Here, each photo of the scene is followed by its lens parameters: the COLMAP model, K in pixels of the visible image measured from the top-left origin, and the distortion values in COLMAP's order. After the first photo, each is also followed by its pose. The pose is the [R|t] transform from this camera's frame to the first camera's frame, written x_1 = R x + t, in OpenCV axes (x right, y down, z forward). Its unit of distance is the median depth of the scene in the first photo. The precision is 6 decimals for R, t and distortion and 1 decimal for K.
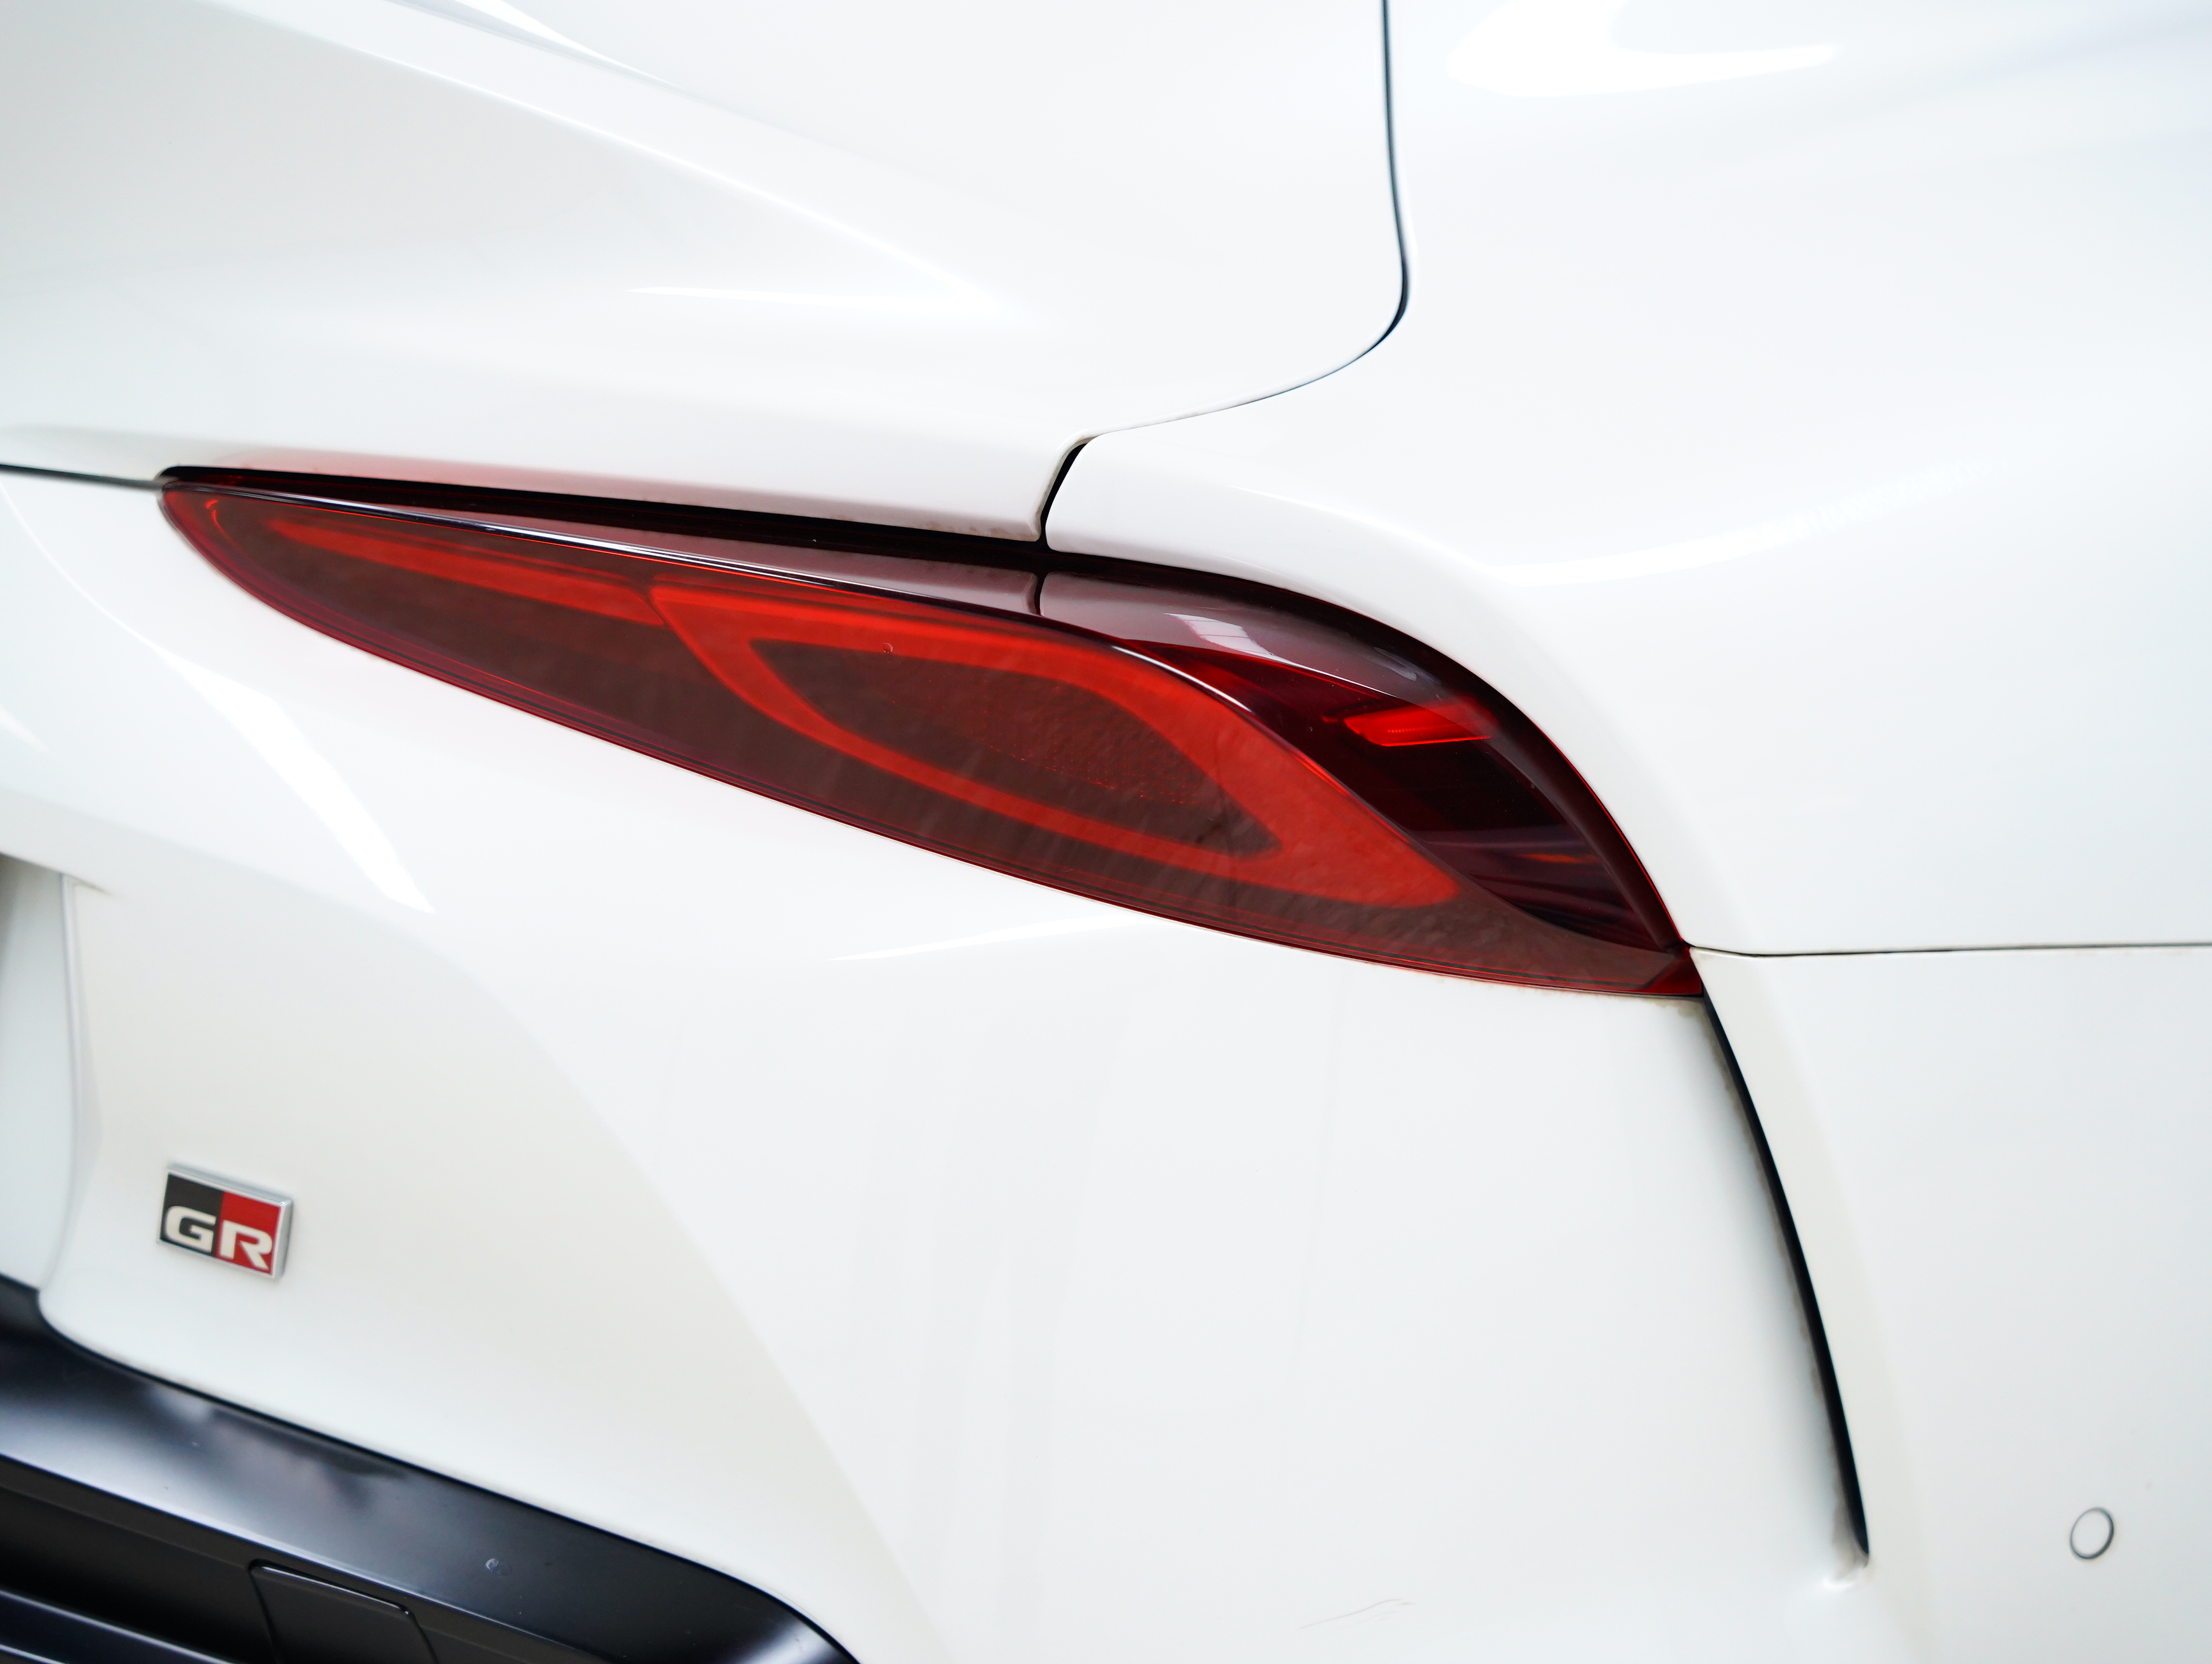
lens RADIAL K [[4840.4, 0, 1097.6], [0, 4840.4, 836.0], [0, 0, 1]] dist [0.484741, 0.000000]
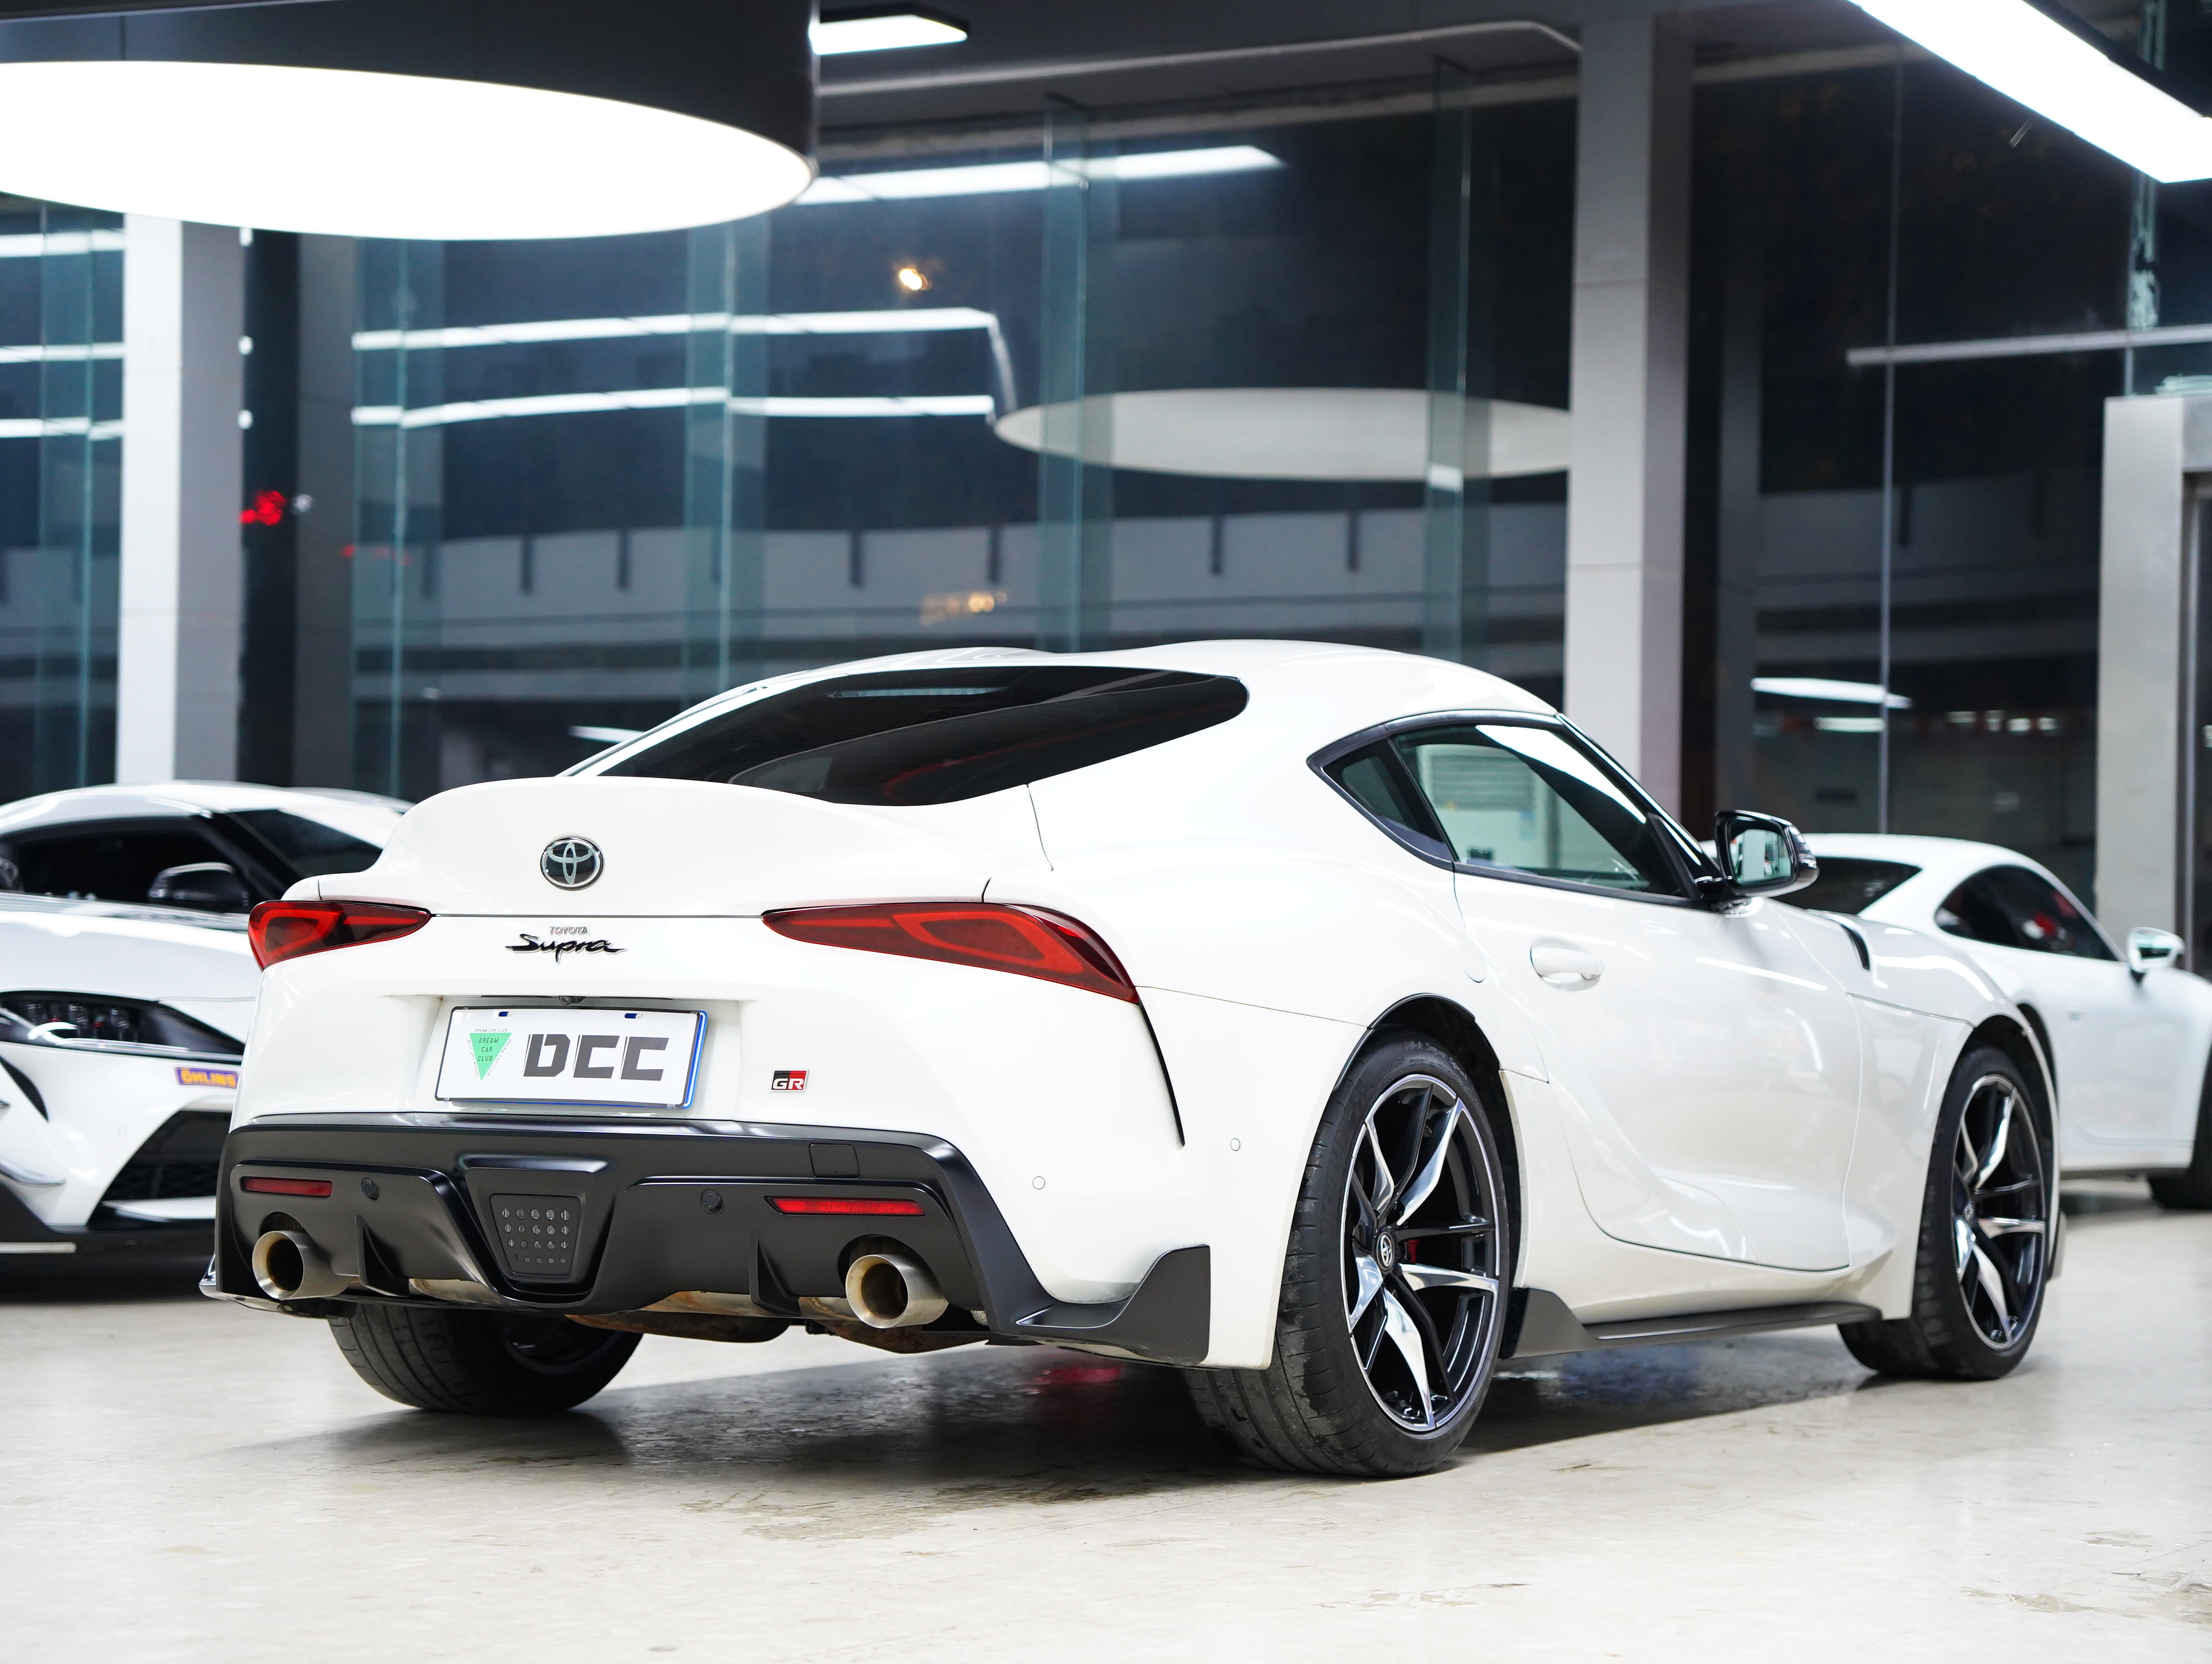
lens RADIAL K [[4692.6, 0, 1119.7], [0, 4692.6, 821.4], [0, 0, 1]] dist [0.435533, 0.000000]
pose [[0.985337, -0.021518, 0.169254, -0.573241], [0.080629, 0.932982, -0.350774, 1.296502], [-0.150363, 0.359278, 0.921038, -2.791624]]
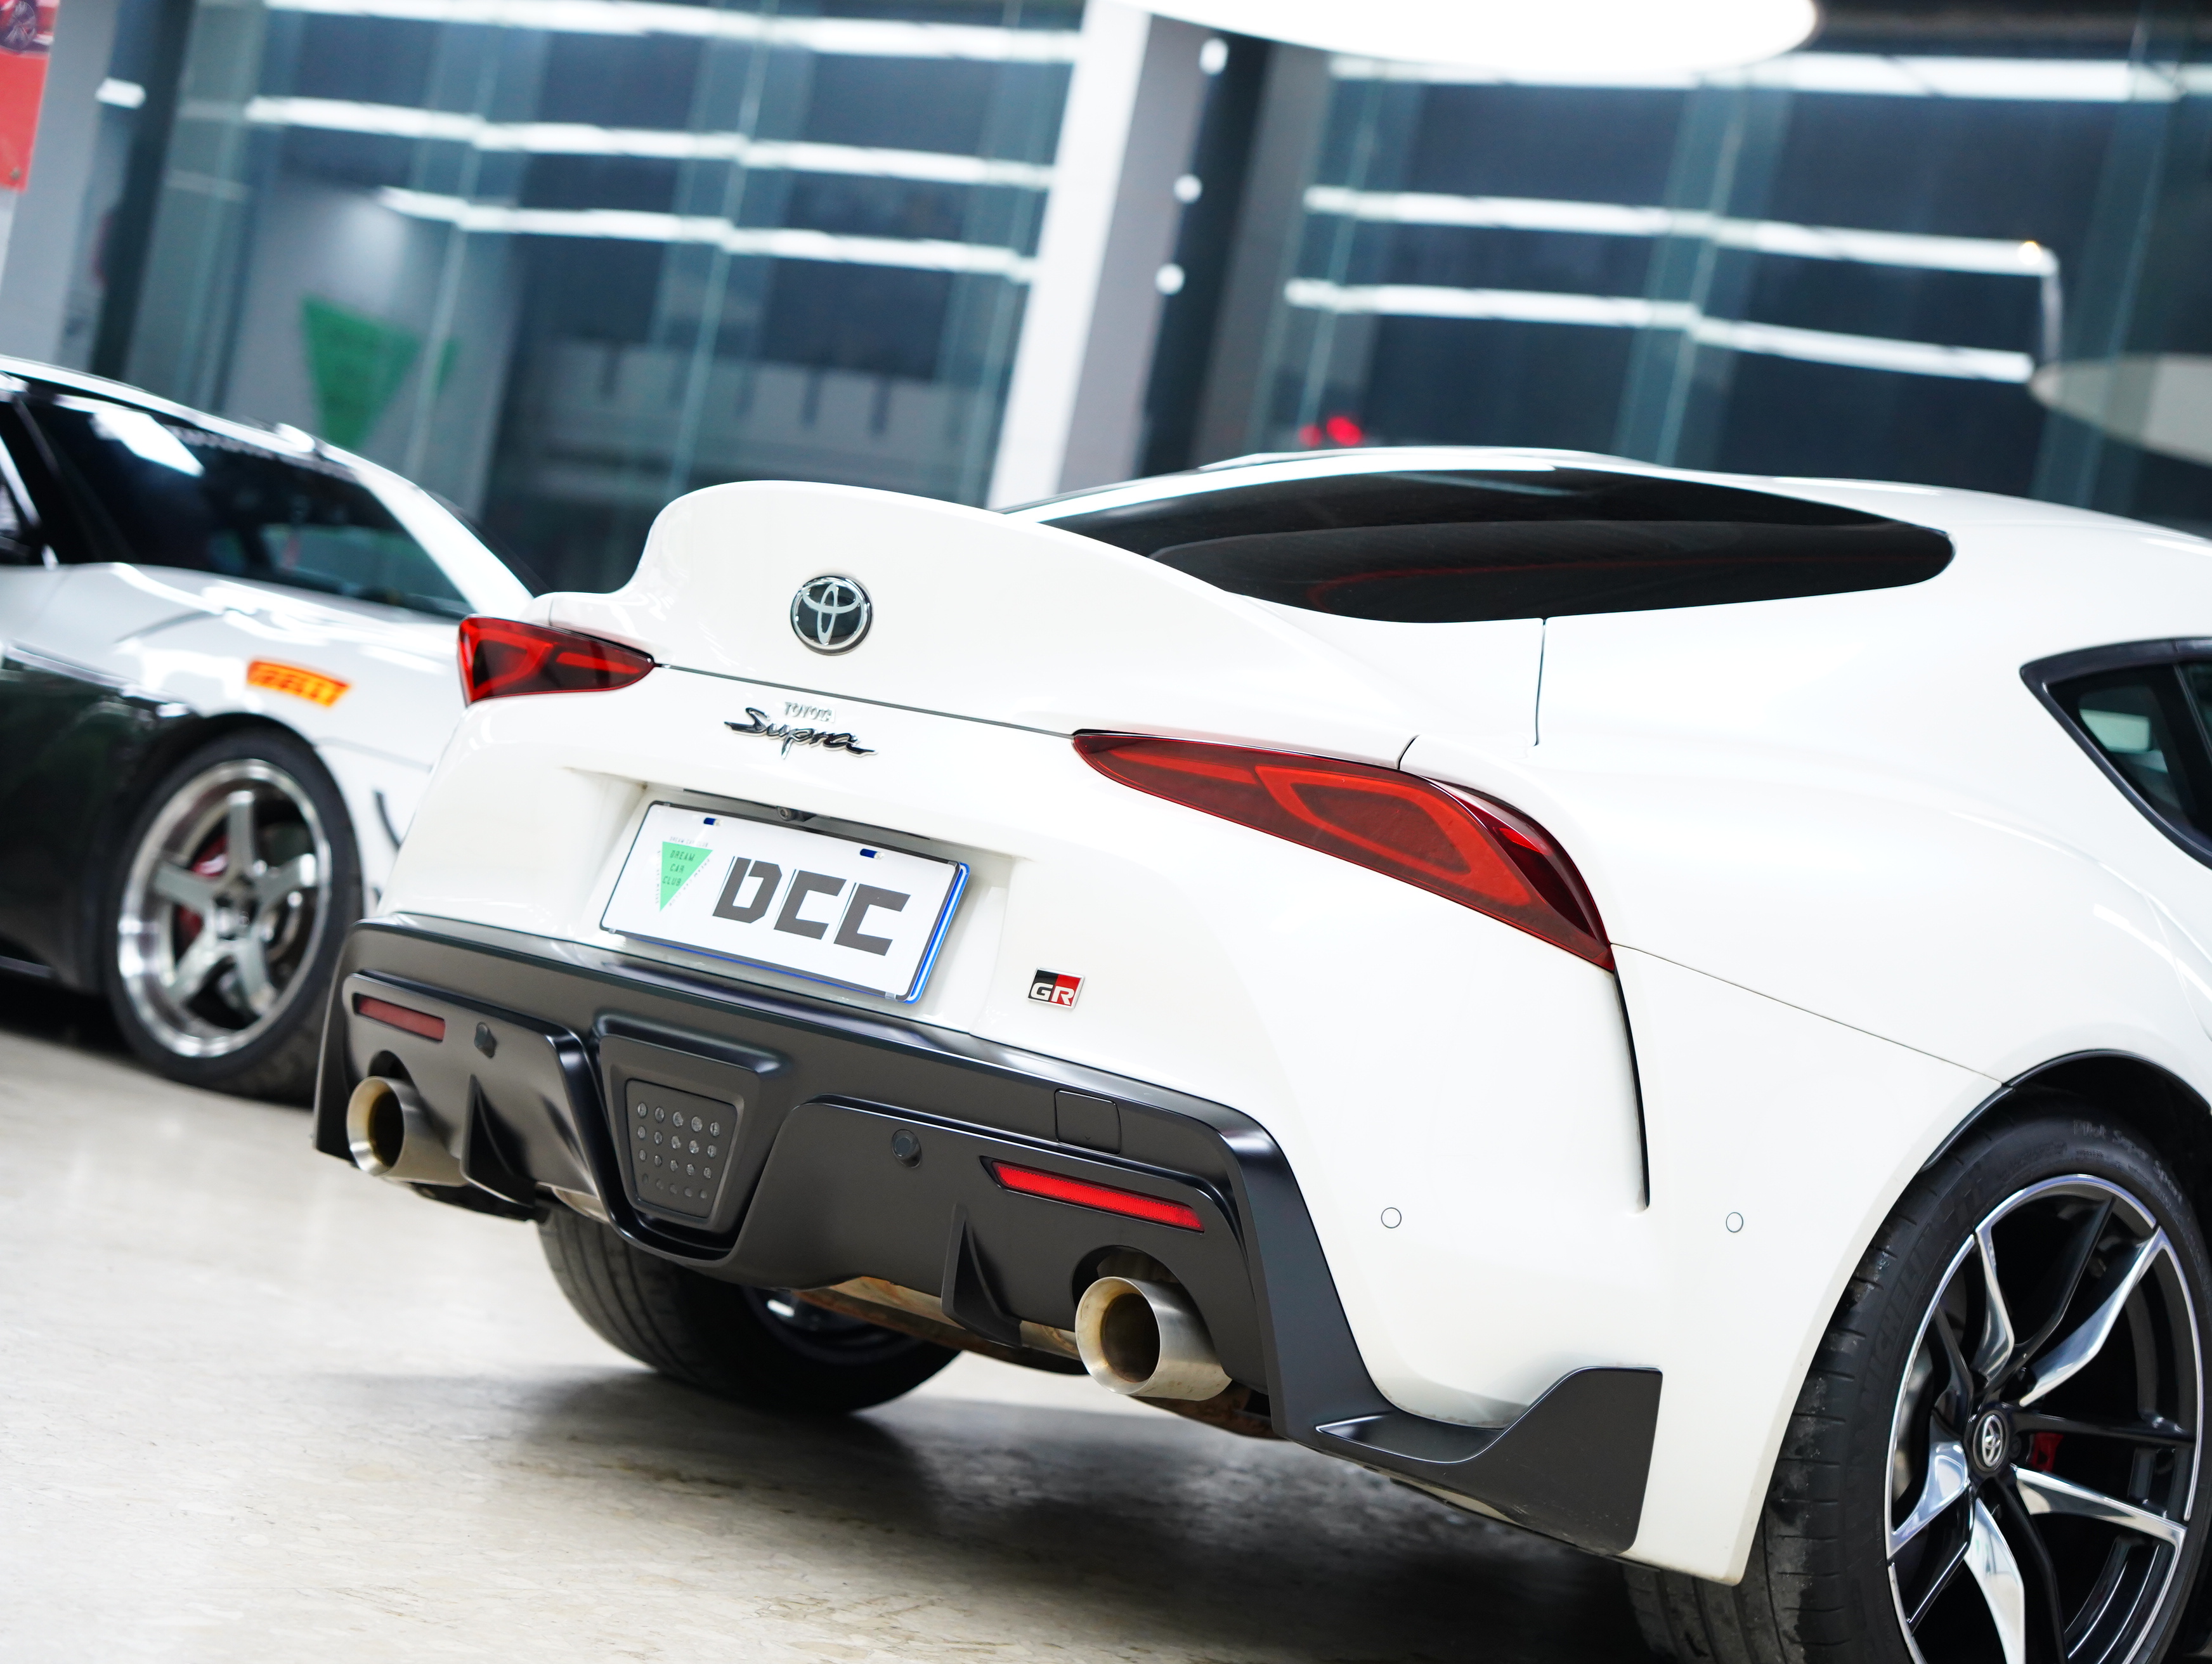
lens RADIAL K [[4840.4, 0, 1099.5], [0, 4840.4, 830.0], [0, 0, 1]] dist [0.484741, 0.000000]
pose [[0.987106, 0.152829, -0.047599, -0.040706], [-0.159879, 0.926822, -0.339765, 0.899230], [-0.007810, 0.342994, 0.939305, -1.526784]]
